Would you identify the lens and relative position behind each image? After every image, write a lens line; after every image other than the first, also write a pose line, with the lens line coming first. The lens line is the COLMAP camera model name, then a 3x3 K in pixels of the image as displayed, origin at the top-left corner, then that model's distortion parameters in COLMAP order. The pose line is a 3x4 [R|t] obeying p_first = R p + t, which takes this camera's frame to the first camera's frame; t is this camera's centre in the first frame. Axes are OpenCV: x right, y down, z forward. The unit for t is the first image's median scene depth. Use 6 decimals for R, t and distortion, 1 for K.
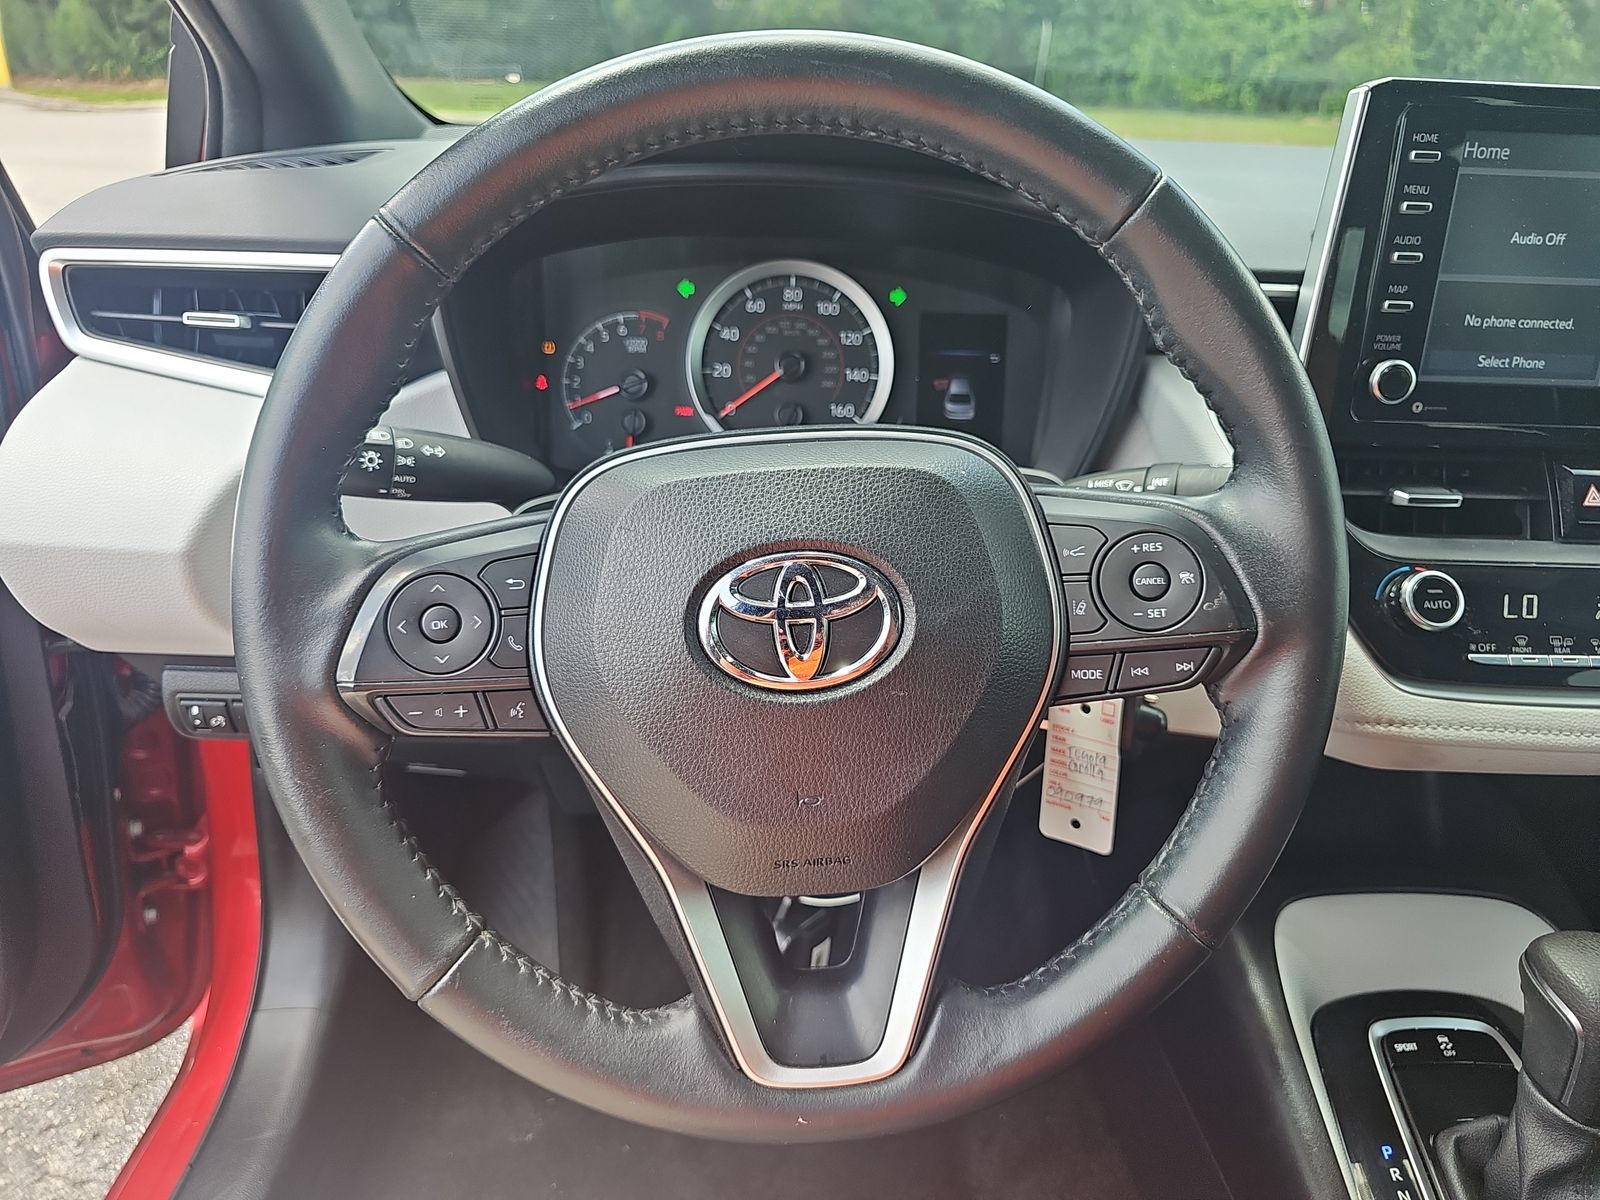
lens RADIAL K [[1074.1, 0, 807.7], [0, 1074.1, 611.7], [0, 0, 1]] dist [0.031651, -0.018006]
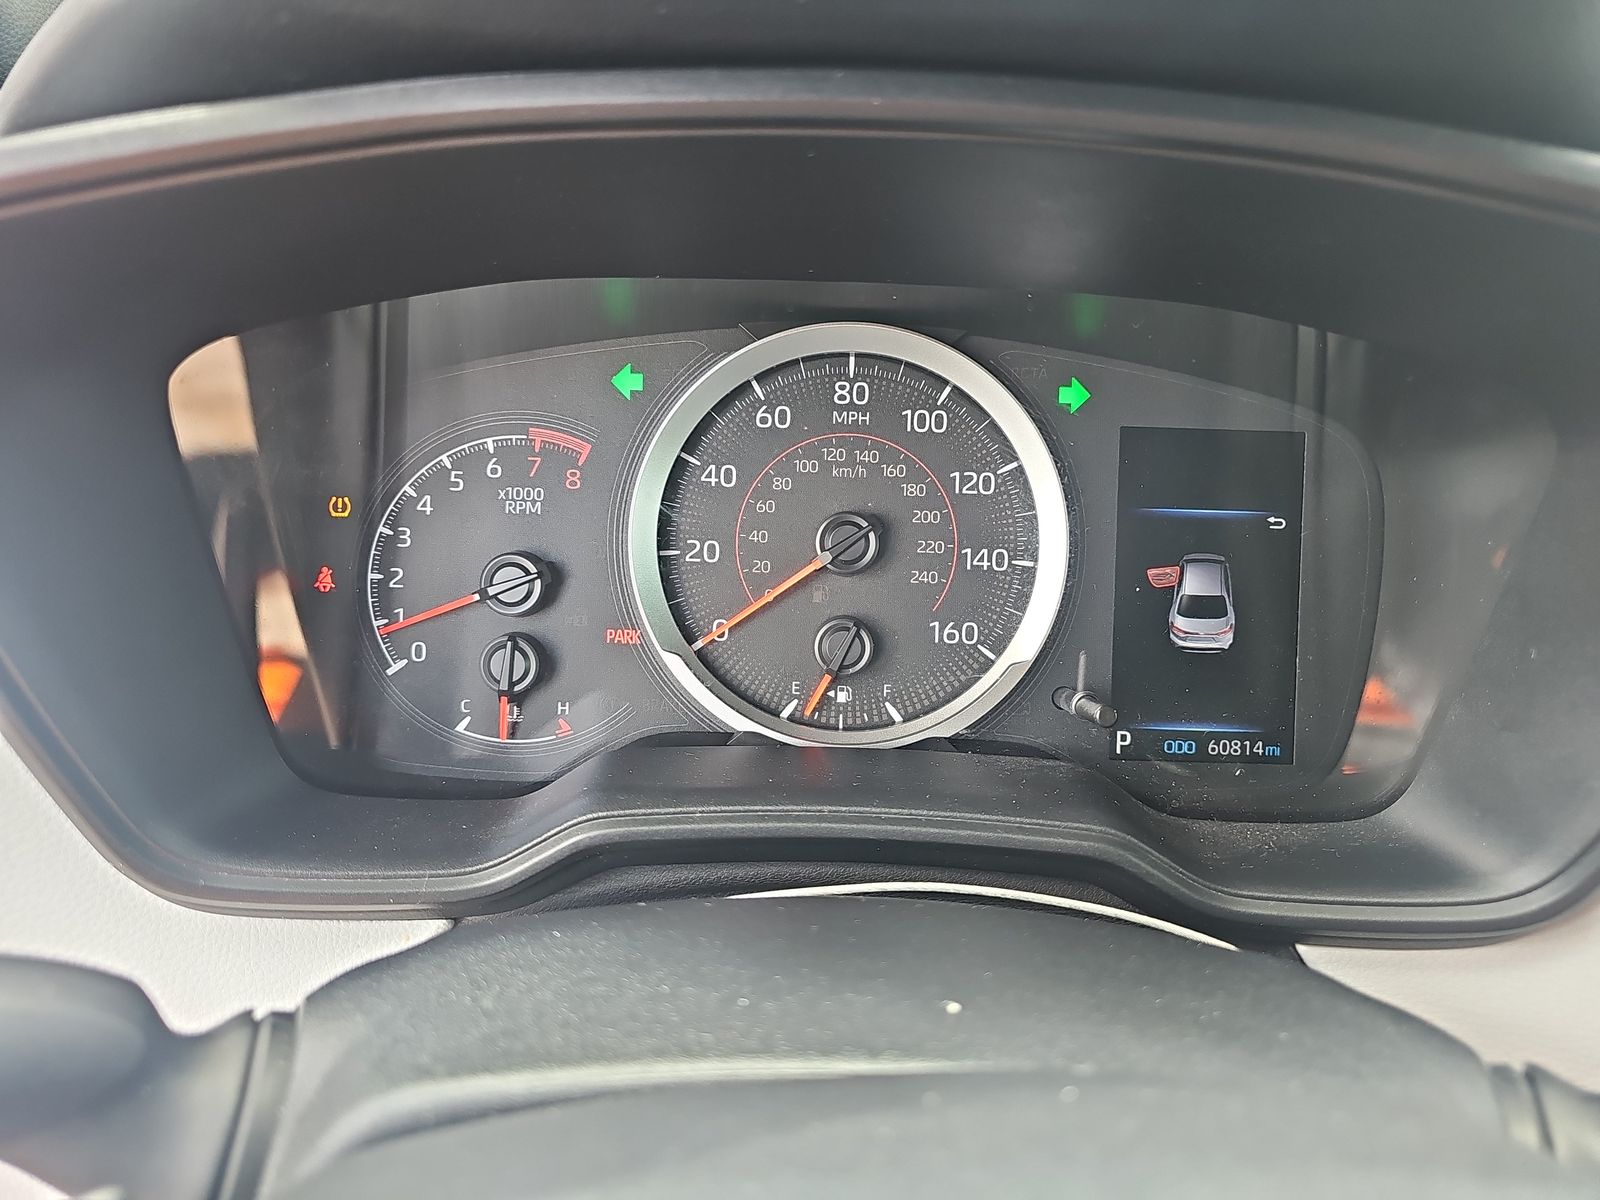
lens RADIAL K [[1074.1, 0, 798.3], [0, 1074.1, 604.8], [0, 0, 1]] dist [0.031651, -0.018006]
pose [[0.999507, 0.001967, -0.031333, -0.022462], [-0.003207, 0.999212, -0.039561, -0.183511], [0.031230, 0.039642, 0.998726, 0.532823]]
